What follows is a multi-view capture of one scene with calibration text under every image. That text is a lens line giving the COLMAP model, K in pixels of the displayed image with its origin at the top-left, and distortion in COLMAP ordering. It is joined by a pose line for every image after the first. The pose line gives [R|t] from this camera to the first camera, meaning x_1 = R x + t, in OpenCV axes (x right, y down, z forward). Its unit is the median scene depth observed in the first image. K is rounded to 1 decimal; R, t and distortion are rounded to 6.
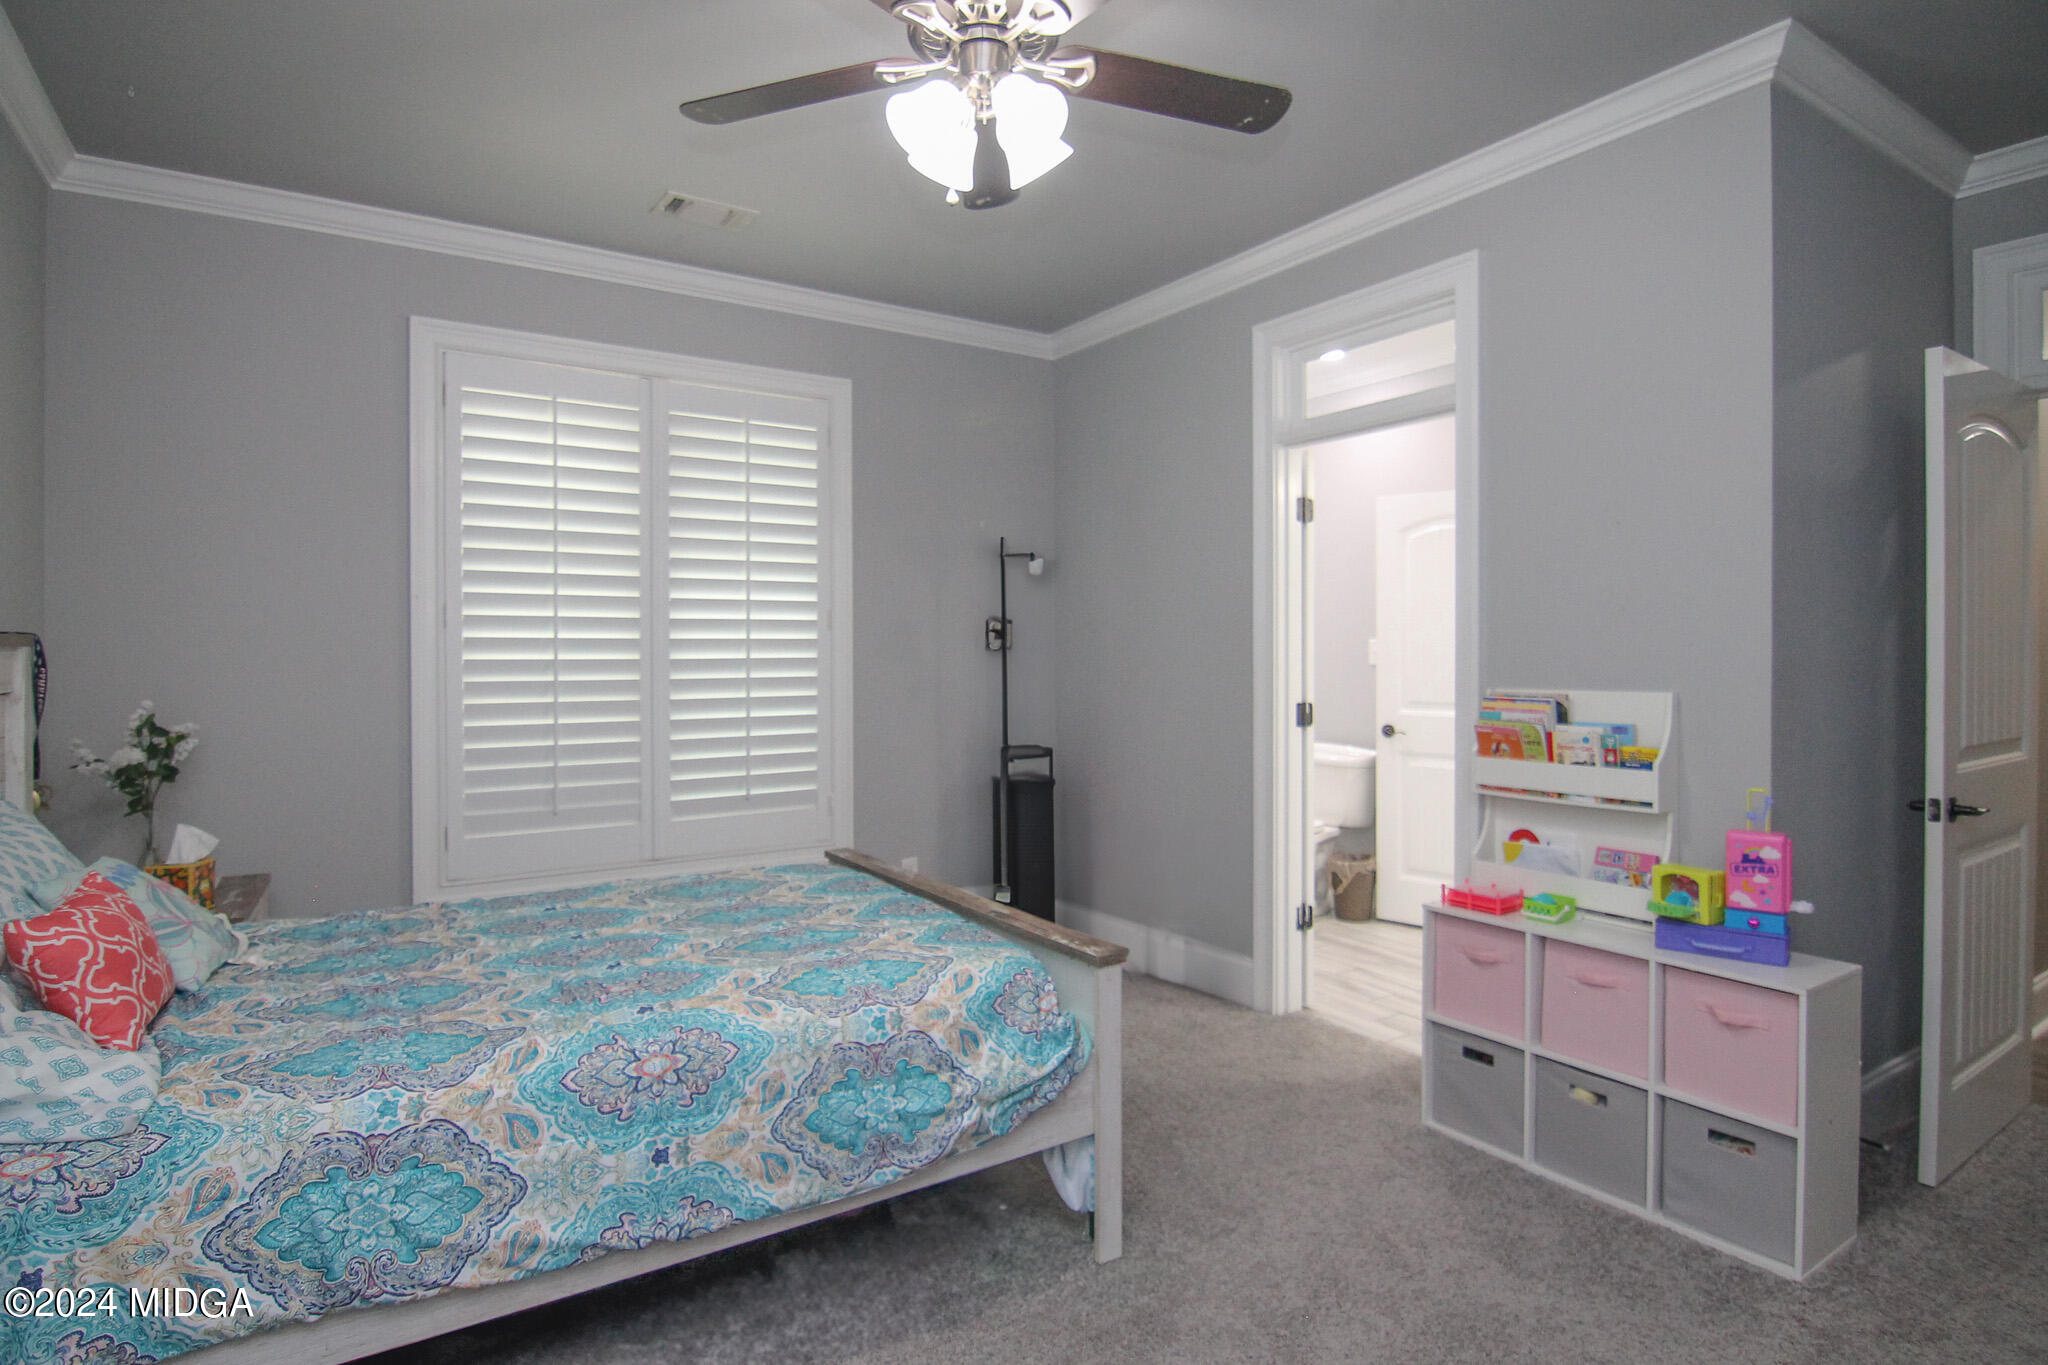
lens RADIAL K [[1049.1, 0, 1024.2], [0, 1049.1, 663.0], [0, 0, 1]] dist [-0.000706, -0.000156]
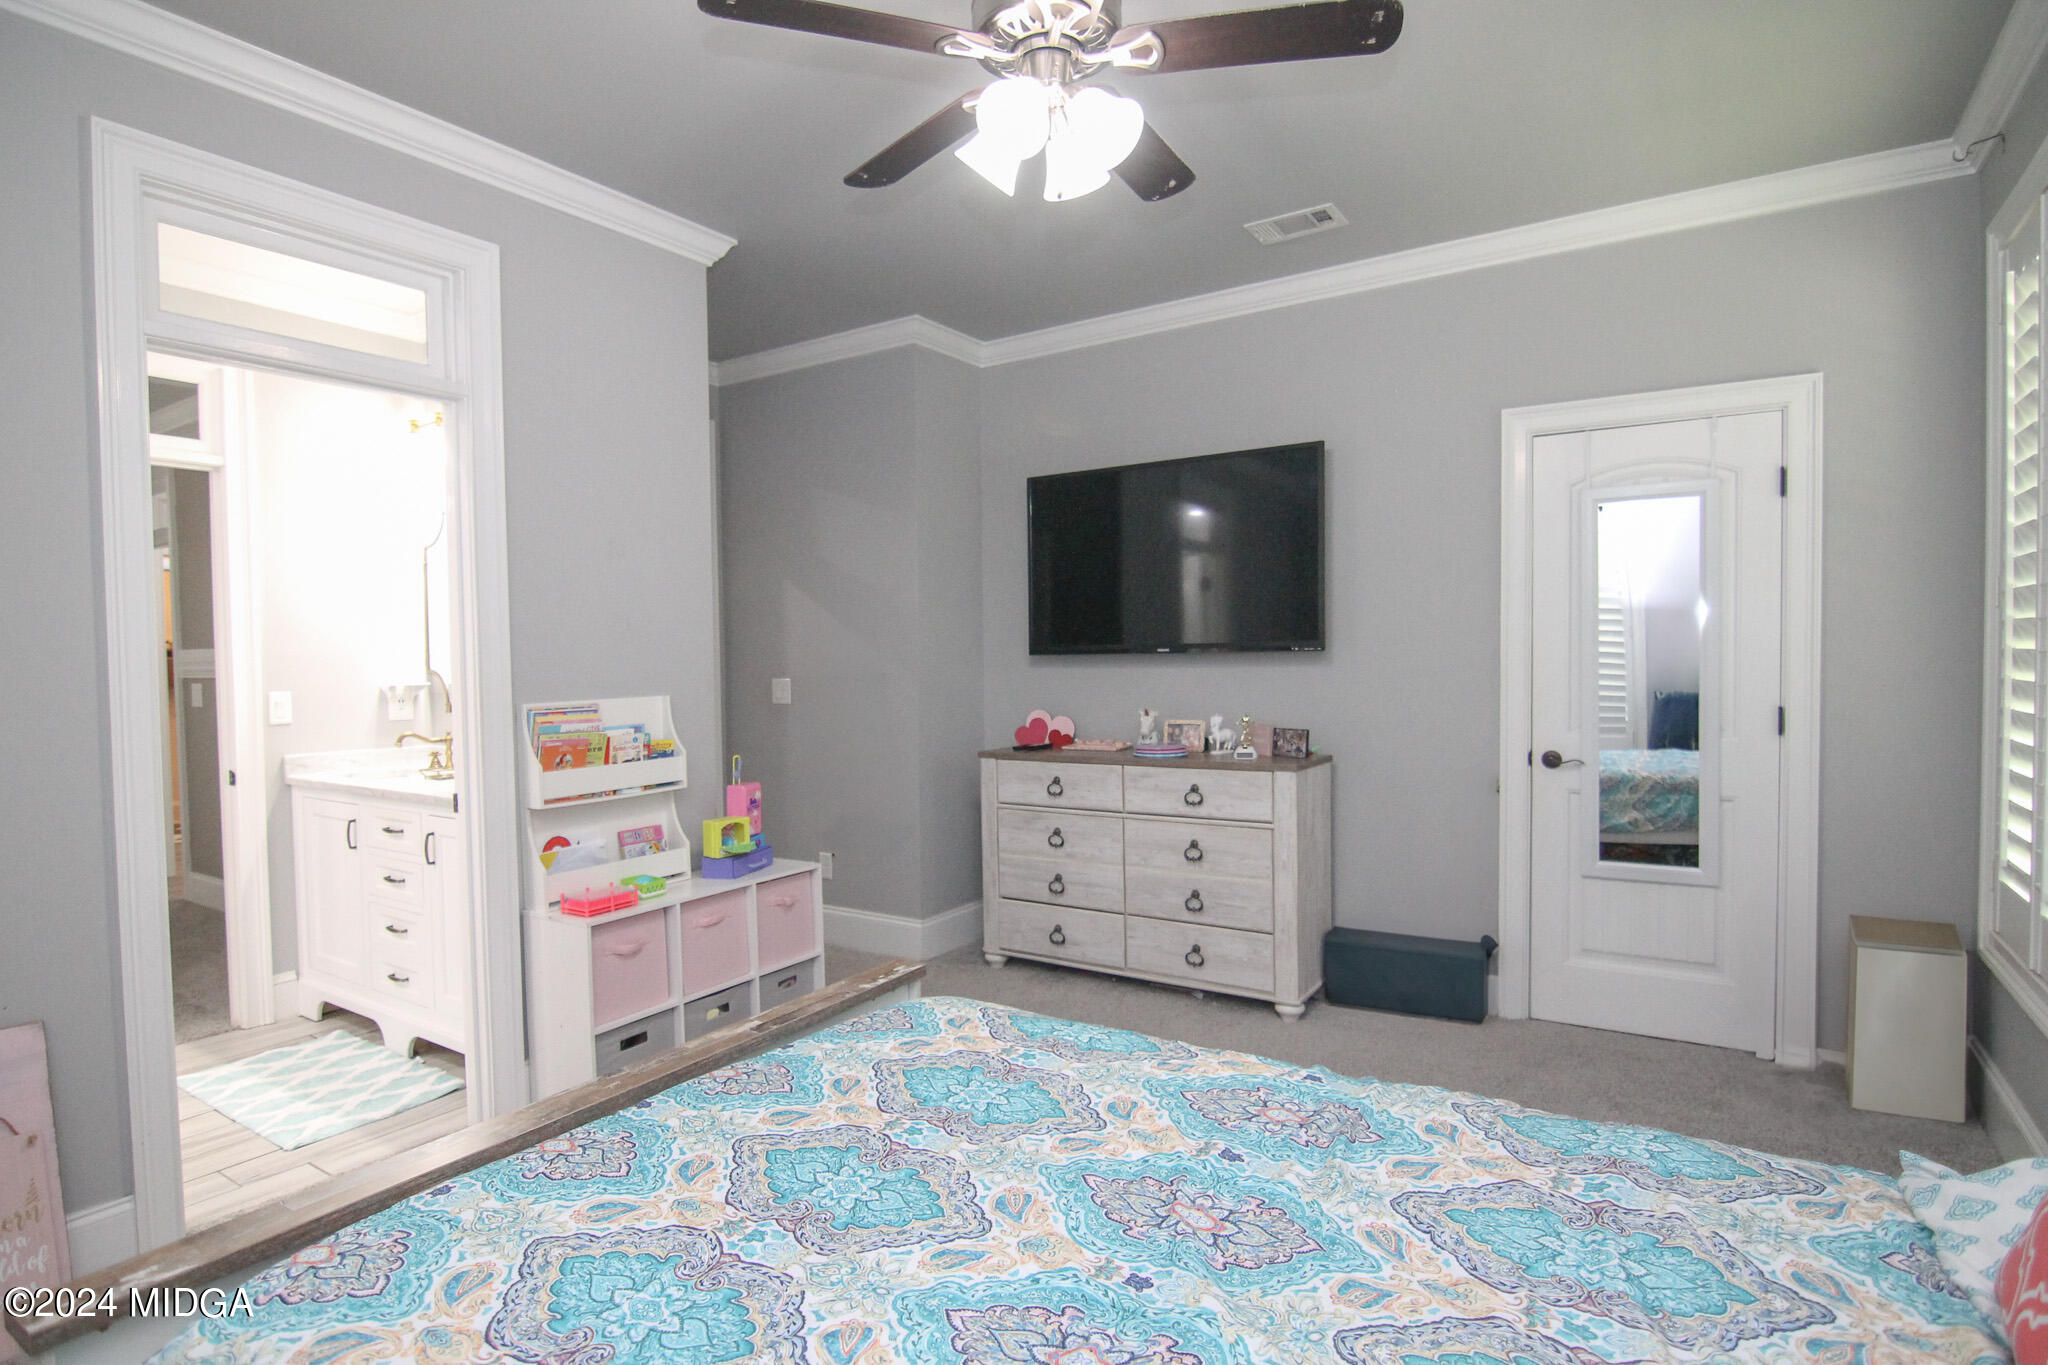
lens RADIAL K [[1049.1, 0, 1024.1], [0, 1049.1, 692.1], [0, 0, 1]] dist [-0.000706, -0.000156]
pose [[-0.393547, -0.023523, 0.919003, -0.698396], [0.029262, 0.998846, 0.038097, -0.011853], [-0.918838, 0.041884, -0.392405, 1.030204]]
